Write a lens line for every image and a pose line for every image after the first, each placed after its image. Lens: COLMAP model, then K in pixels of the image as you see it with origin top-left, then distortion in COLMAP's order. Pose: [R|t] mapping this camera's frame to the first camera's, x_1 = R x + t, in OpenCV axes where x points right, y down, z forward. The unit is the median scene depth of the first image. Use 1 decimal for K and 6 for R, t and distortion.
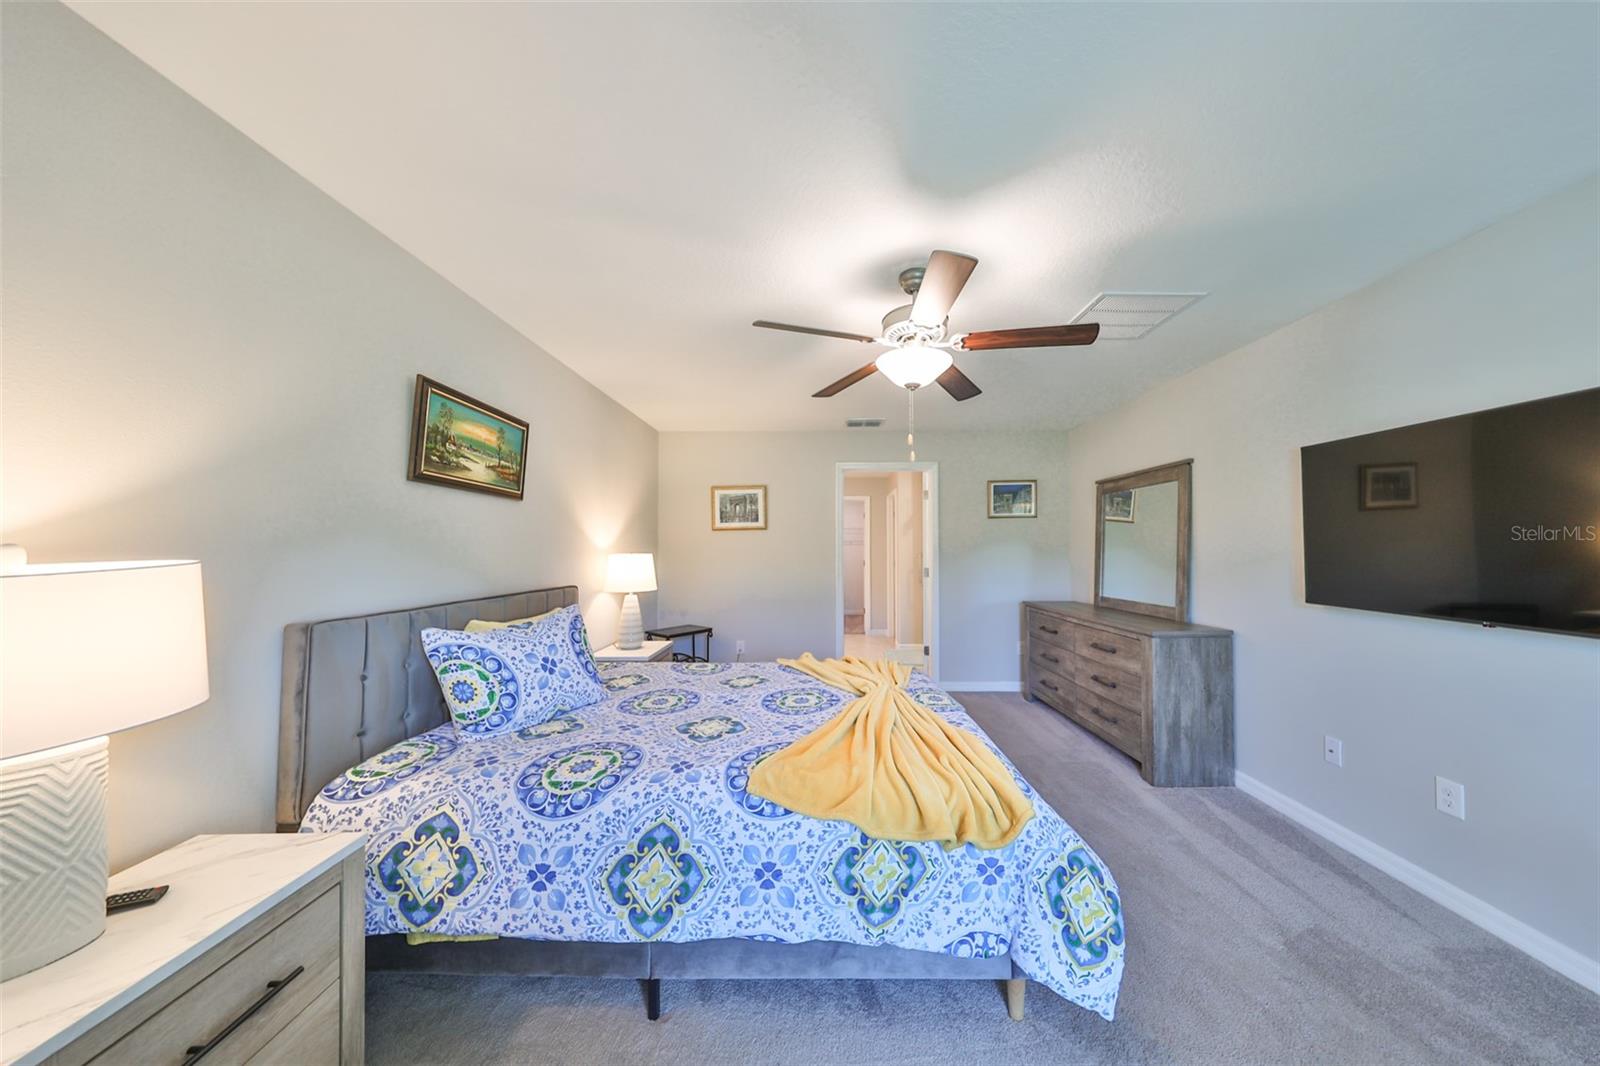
lens RADIAL K [[496.1, 0, 822.9], [0, 496.1, 549.5], [0, 0, 1]] dist [-0.003123, -0.000034]
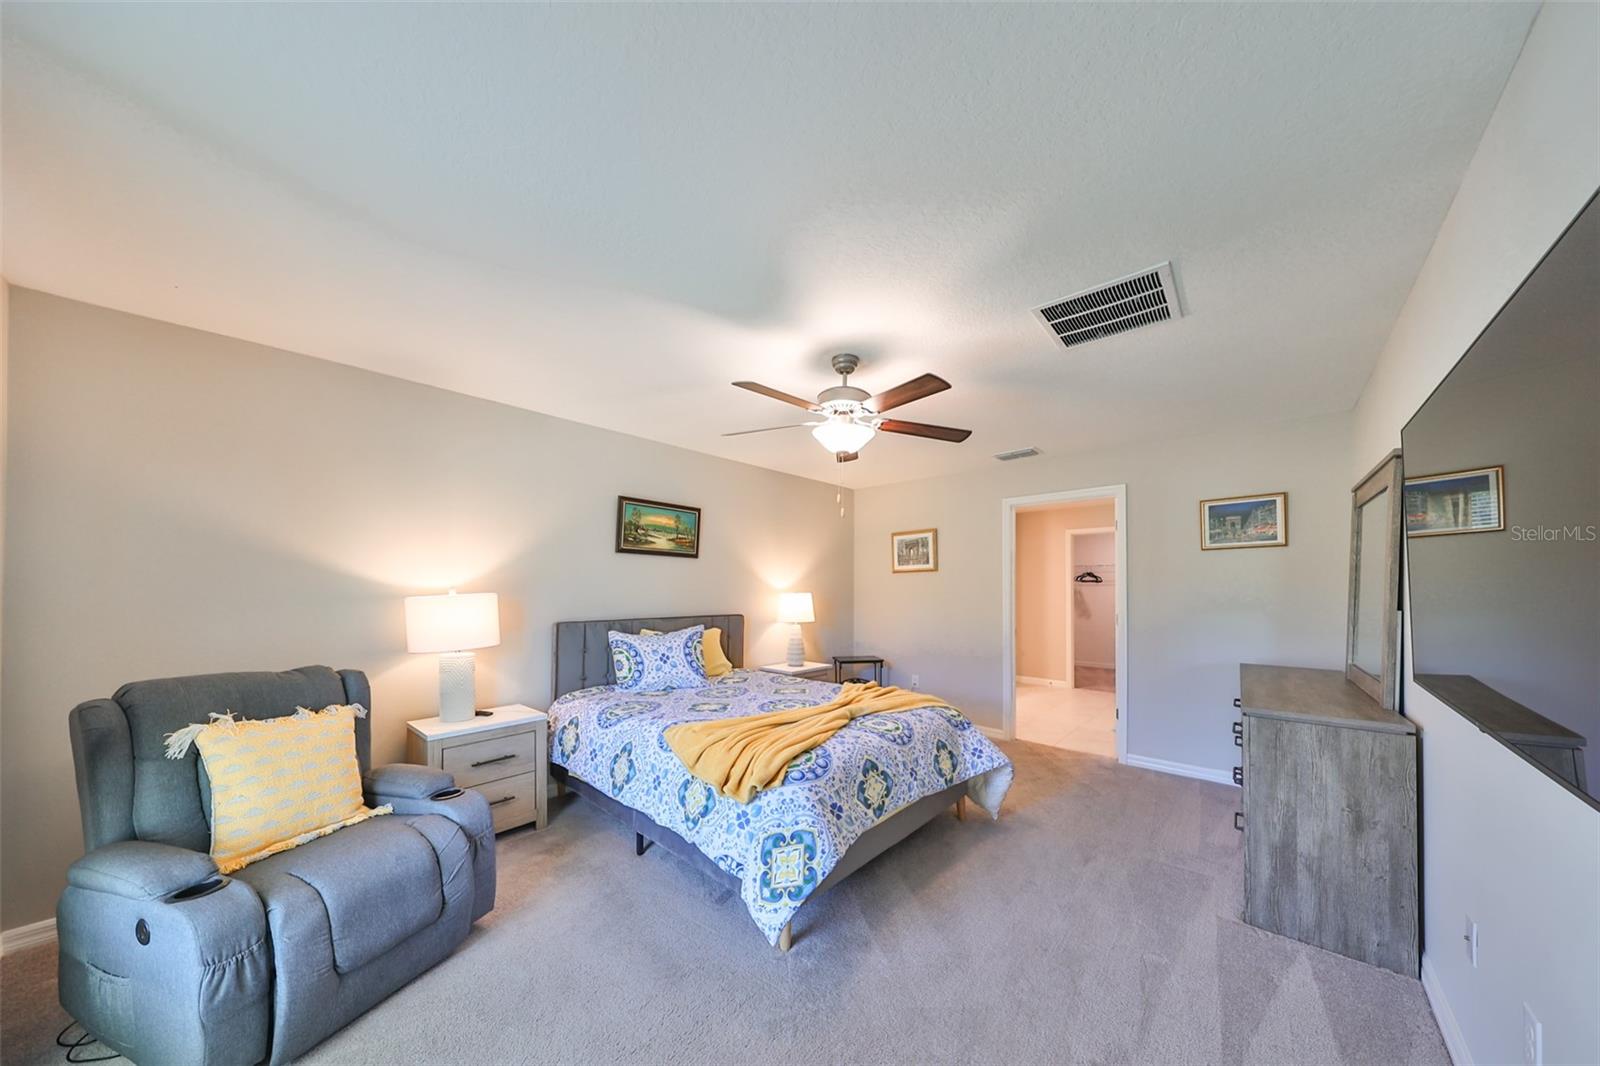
lens RADIAL K [[519.5, 0, 807.4], [0, 519.5, 583.8], [0, 0, 1]] dist [0.001664, 0.000031]
pose [[0.744929, -0.001620, -0.667142, 0.912496], [-0.004682, 0.999960, -0.007656, -0.007310], [0.667127, 0.008826, 0.744892, 0.008712]]
